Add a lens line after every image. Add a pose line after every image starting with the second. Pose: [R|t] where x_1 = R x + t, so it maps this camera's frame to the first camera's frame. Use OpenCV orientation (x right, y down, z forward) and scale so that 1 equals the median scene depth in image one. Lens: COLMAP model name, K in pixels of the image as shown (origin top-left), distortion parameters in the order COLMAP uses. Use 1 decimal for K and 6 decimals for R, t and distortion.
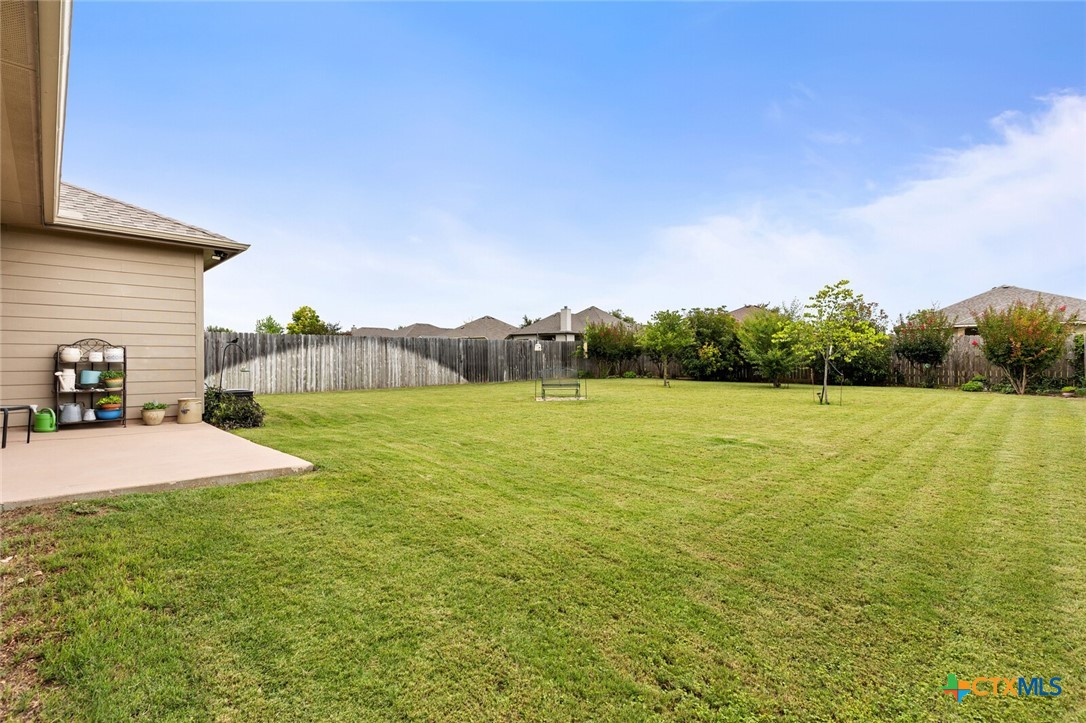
lens RADIAL K [[489.5, 0, 543.0], [0, 489.5, 361.5], [0, 0, 1]] dist [0.001605, -0.000065]
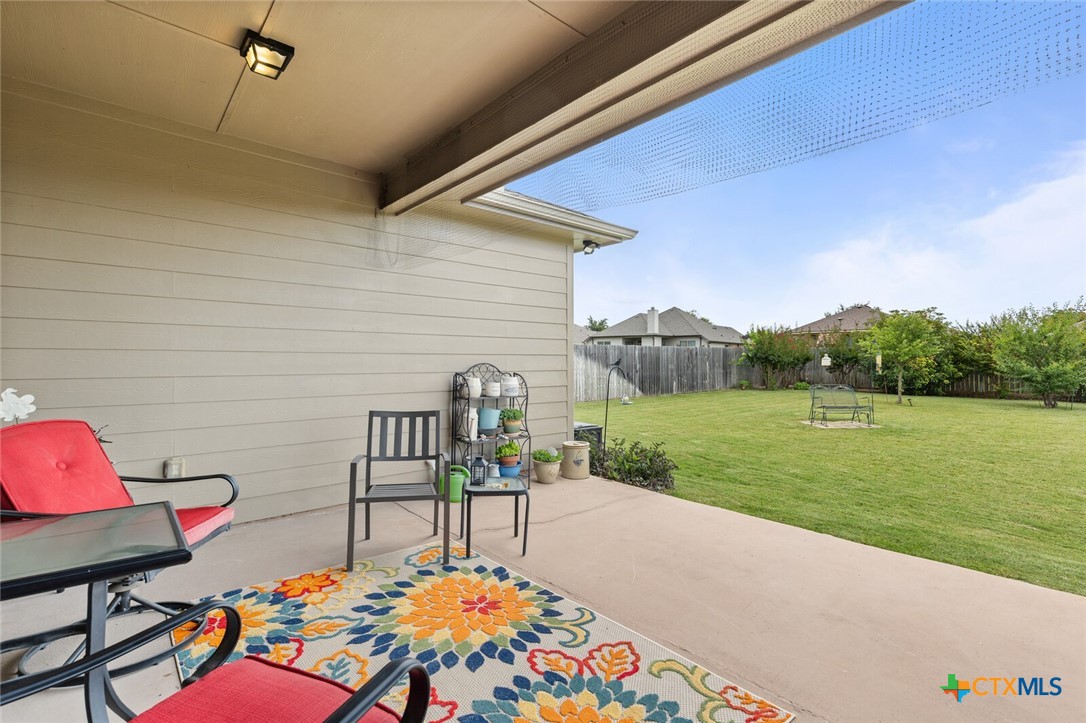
lens RADIAL K [[489.5, 0, 543.0], [0, 489.5, 361.5], [0, 0, 1]] dist [0.001605, -0.000065]
pose [[0.996736, 0.005082, -0.080568, -0.249390], [-0.005148, 0.999987, -0.000619, -0.015629], [0.080564, 0.001032, 0.996749, 0.096580]]
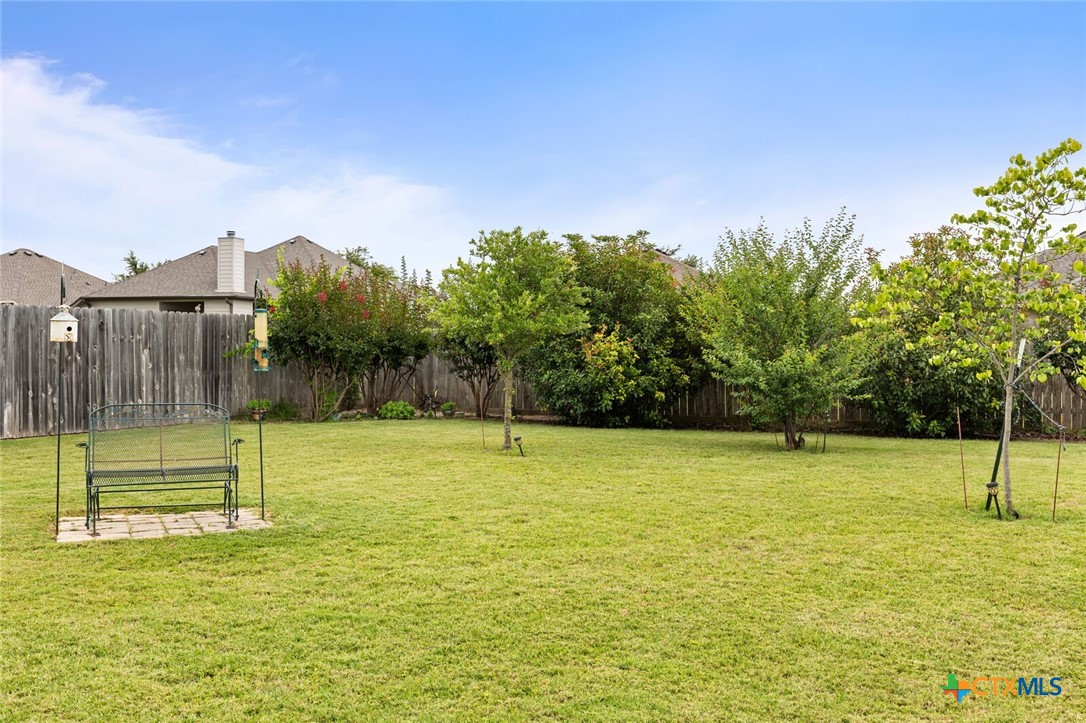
lens RADIAL K [[1055.6, 0, 543.0], [0, 1055.6, 361.5], [0, 0, 1]] dist [0.017895, 0.008749]
pose [[0.946793, 0.008332, 0.321734, 0.029090], [-0.007149, 0.999963, -0.004860, -0.006829], [-0.321762, 0.002302, 0.946818, 0.246123]]
